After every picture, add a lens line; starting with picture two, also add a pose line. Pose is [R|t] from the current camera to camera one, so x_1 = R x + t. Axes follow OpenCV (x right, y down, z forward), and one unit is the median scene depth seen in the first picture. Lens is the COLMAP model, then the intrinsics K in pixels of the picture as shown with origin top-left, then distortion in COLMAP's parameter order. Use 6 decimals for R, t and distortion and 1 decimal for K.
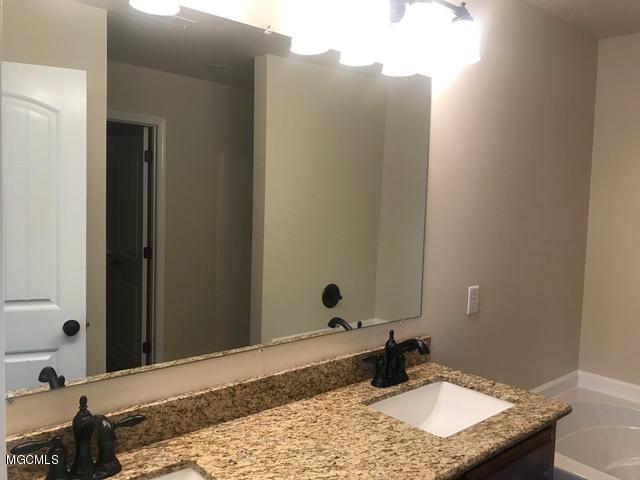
lens RADIAL K [[529.3, 0, 323.5], [0, 529.3, 239.6], [0, 0, 1]] dist [0.040052, -0.050823]
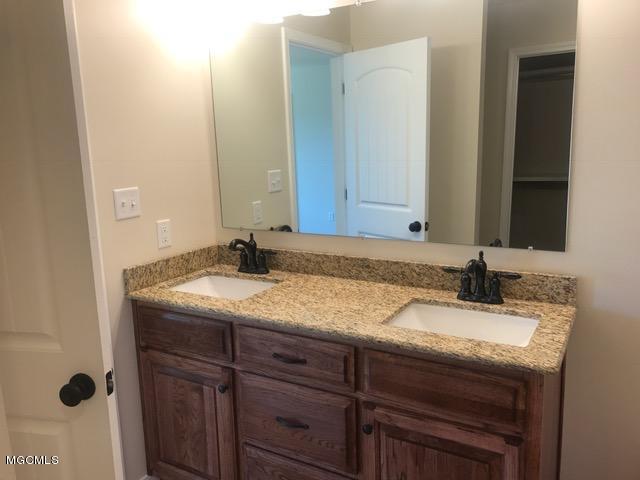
lens RADIAL K [[529.3, 0, 323.8], [0, 529.3, 238.0], [0, 0, 1]] dist [0.040052, -0.050823]
pose [[0.291477, 0.129877, -0.947720, 1.111950], [-0.028882, 0.991483, 0.126992, 0.027277], [0.956142, -0.009644, 0.292746, 0.449653]]
